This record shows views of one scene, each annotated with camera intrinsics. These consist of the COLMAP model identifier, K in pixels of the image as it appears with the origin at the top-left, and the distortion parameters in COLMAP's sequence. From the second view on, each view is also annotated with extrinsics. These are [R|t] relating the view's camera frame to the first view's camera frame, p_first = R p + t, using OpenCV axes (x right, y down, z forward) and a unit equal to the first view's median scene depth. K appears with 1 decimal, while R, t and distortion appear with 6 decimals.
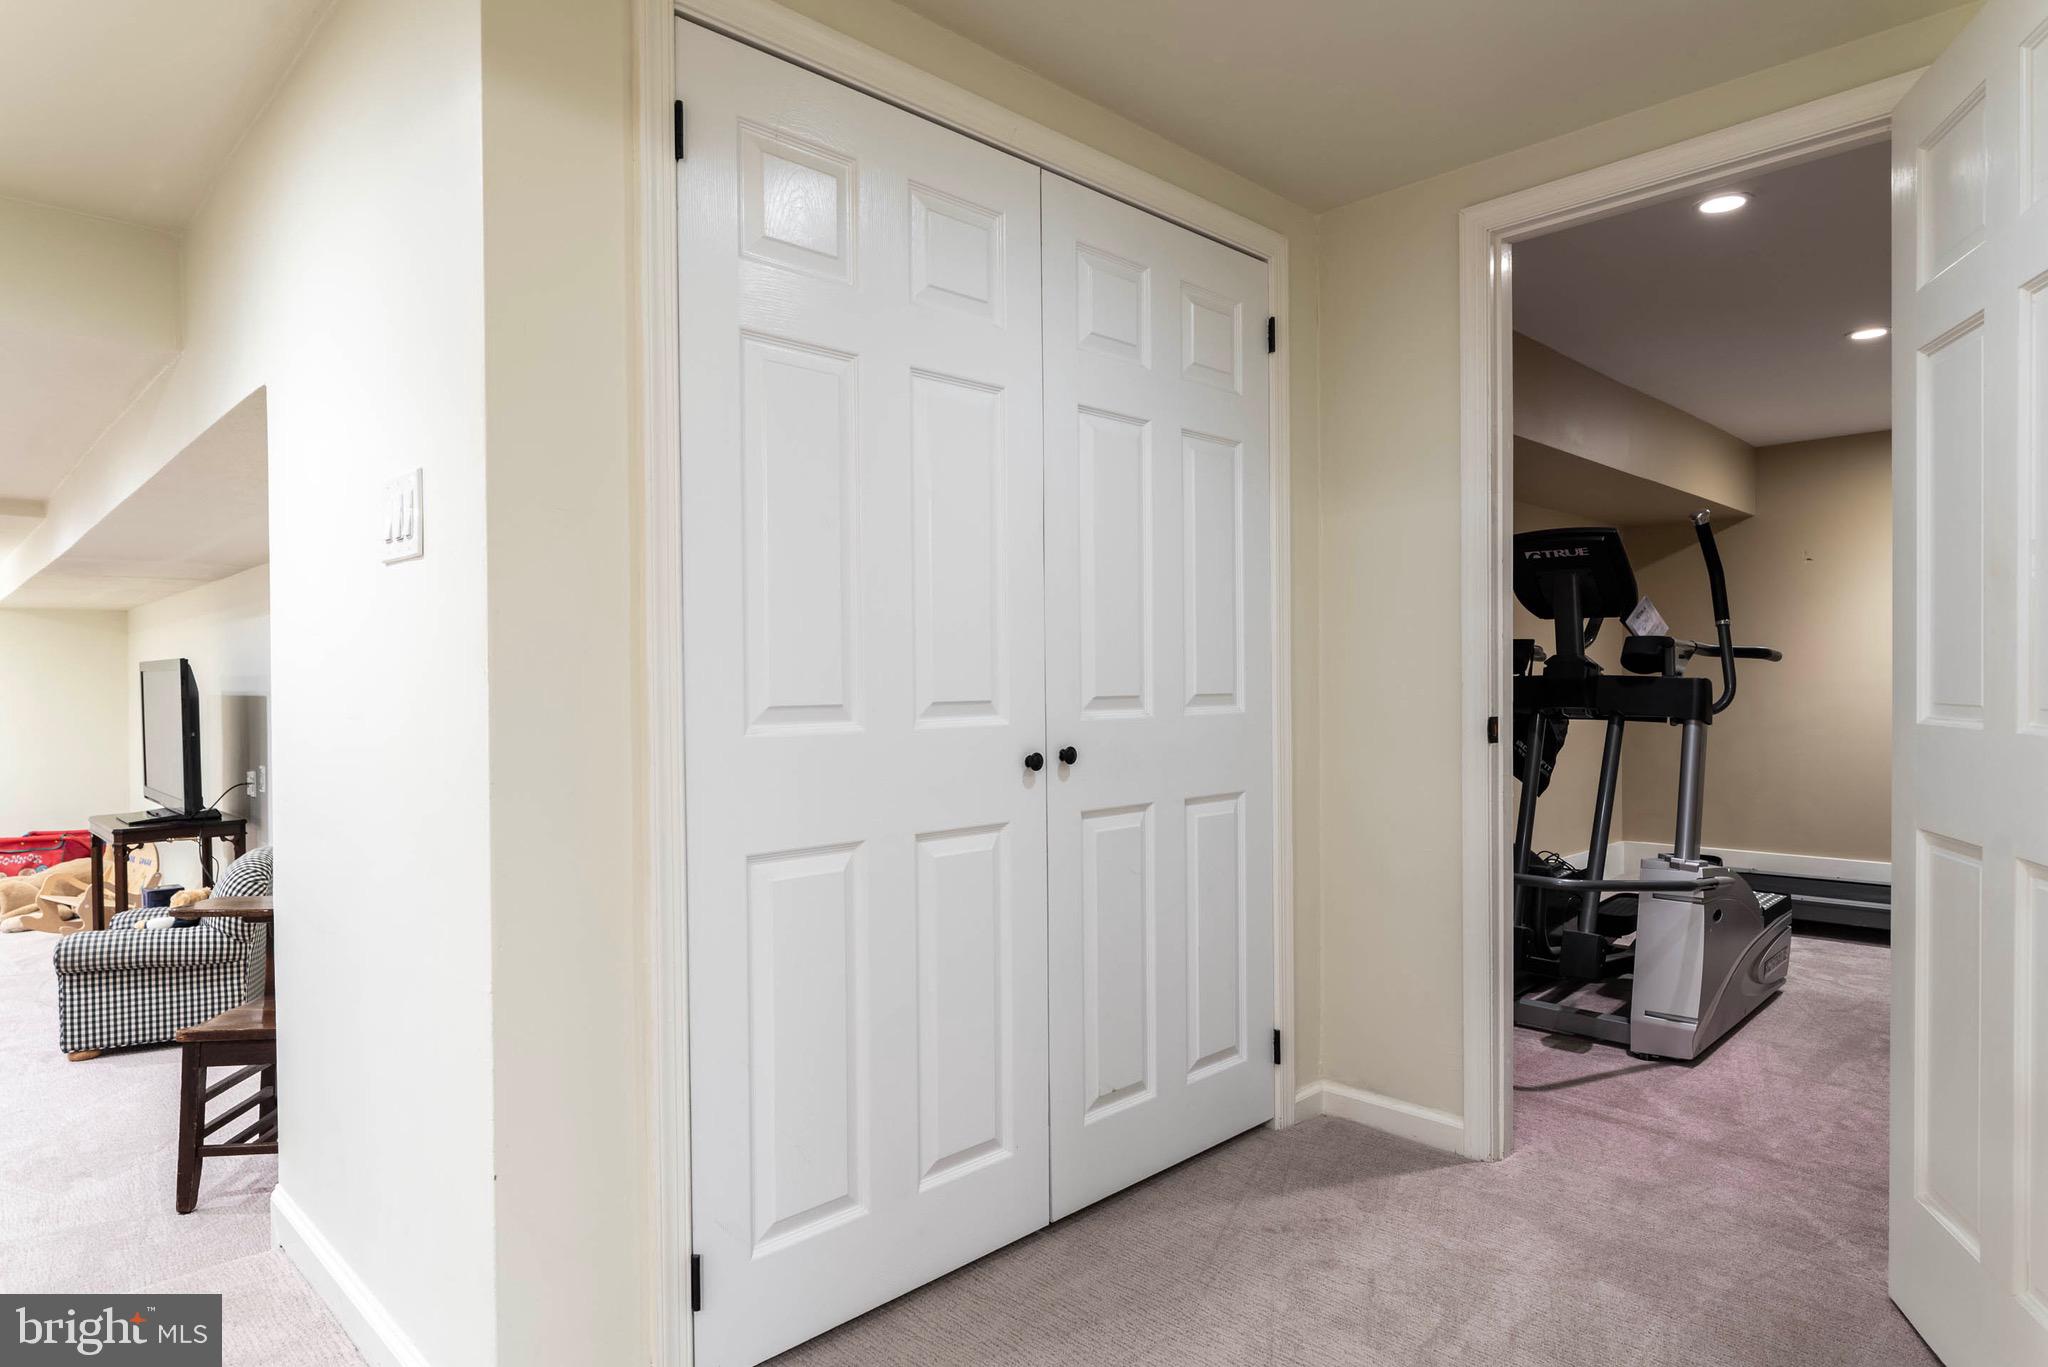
lens RADIAL K [[1180.6, 0, 1021.2], [0, 1180.6, 694.2], [0, 0, 1]] dist [0.000202, -0.000209]
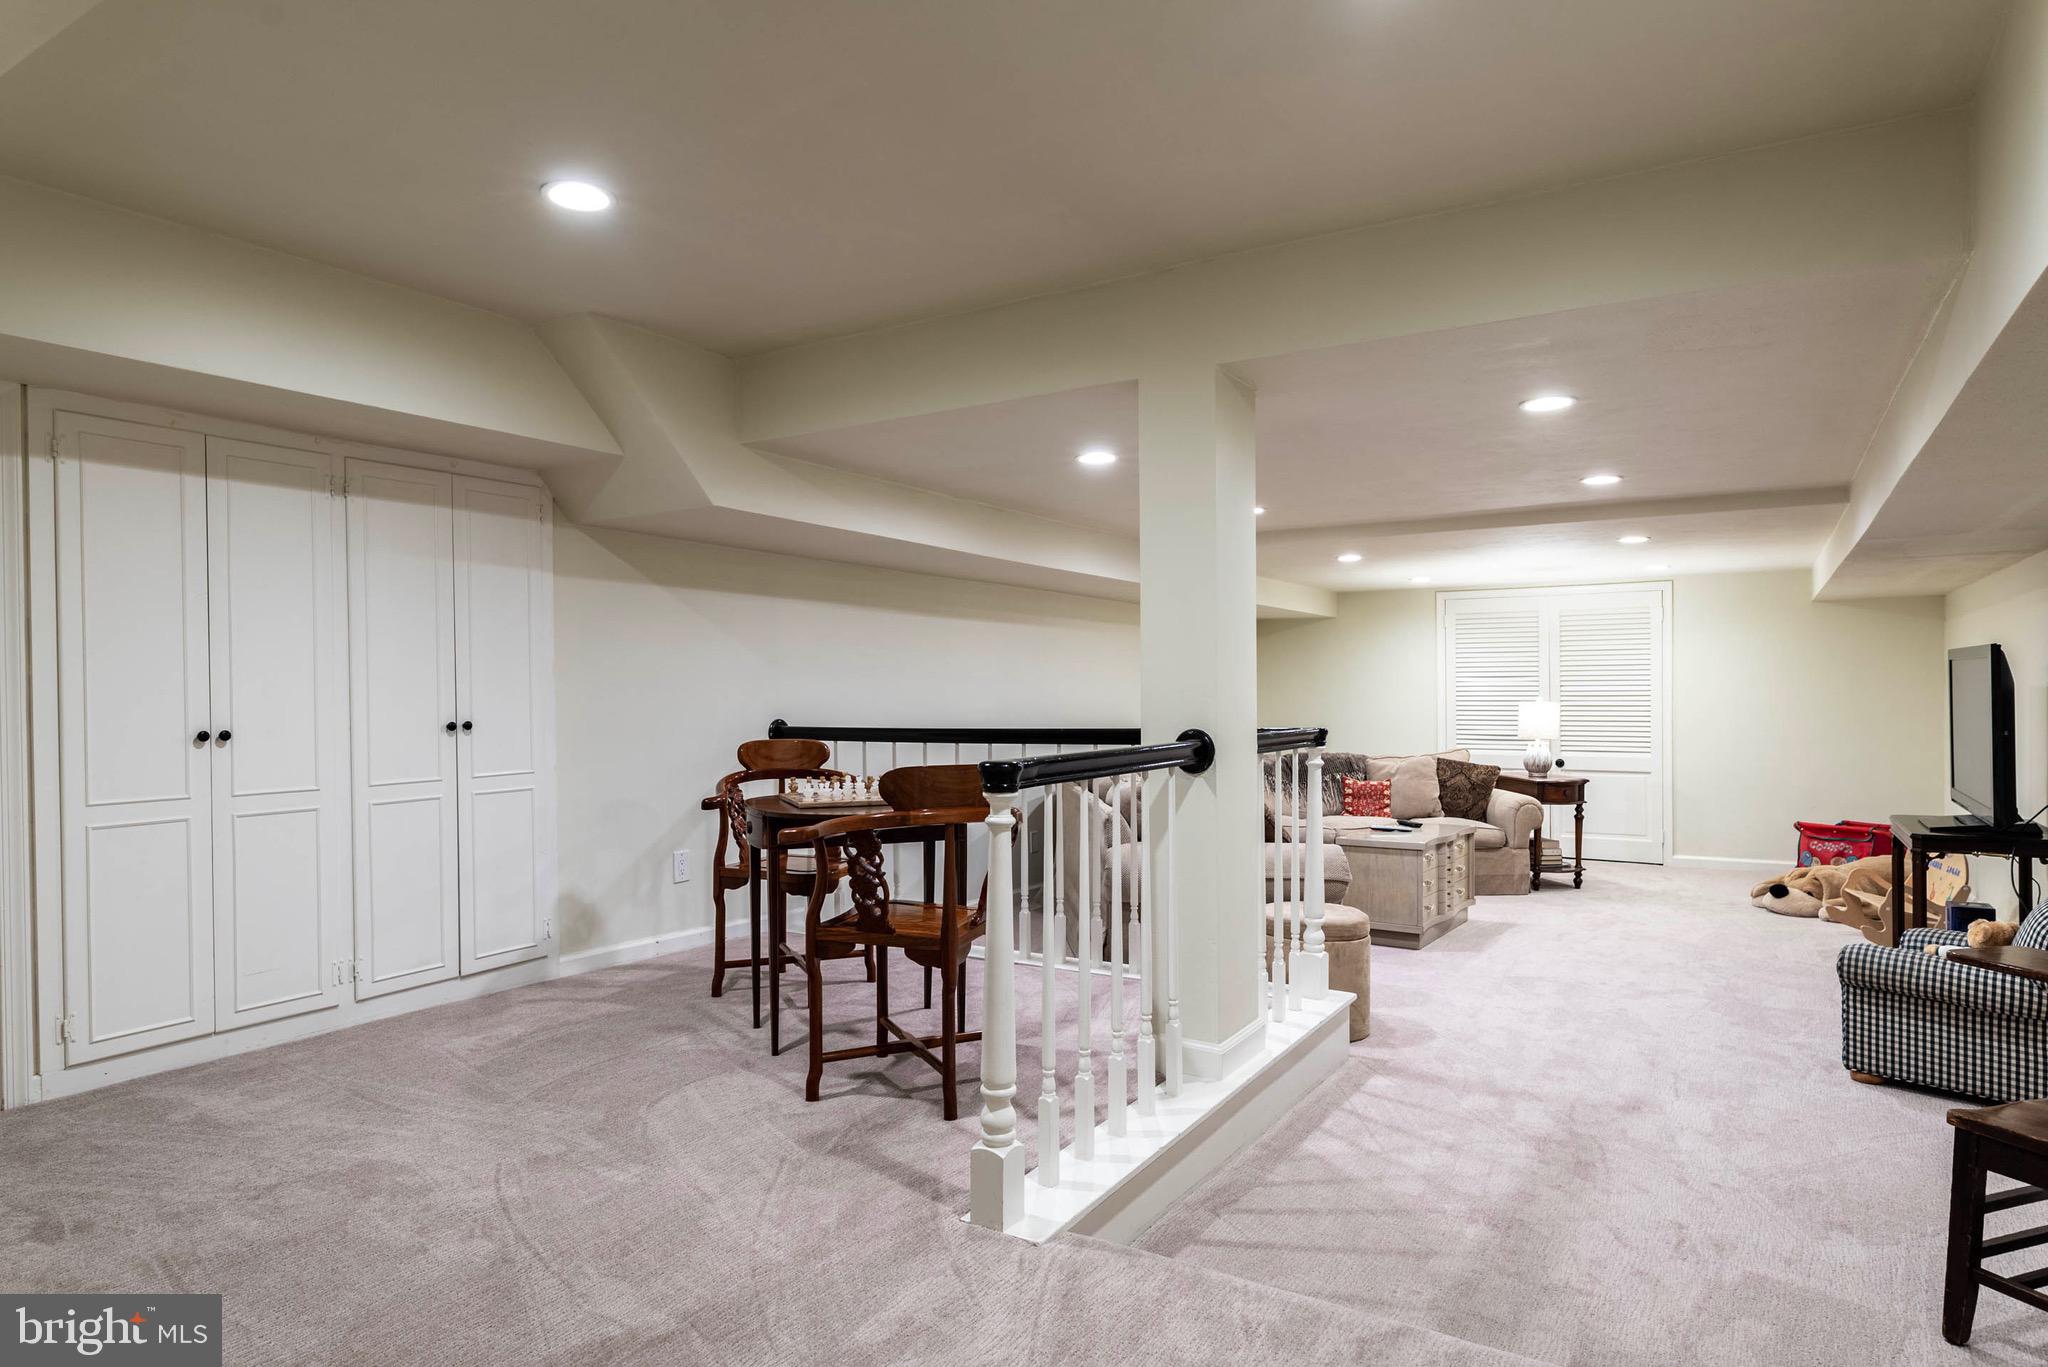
lens RADIAL K [[1180.6, 0, 1021.6], [0, 1180.6, 692.3], [0, 0, 1]] dist [0.000202, -0.000209]
pose [[0.246122, 0.012659, -0.969156, -0.054405], [-0.006263, 0.999915, 0.011471, -0.000438], [0.969219, 0.003246, 0.246181, 0.106607]]
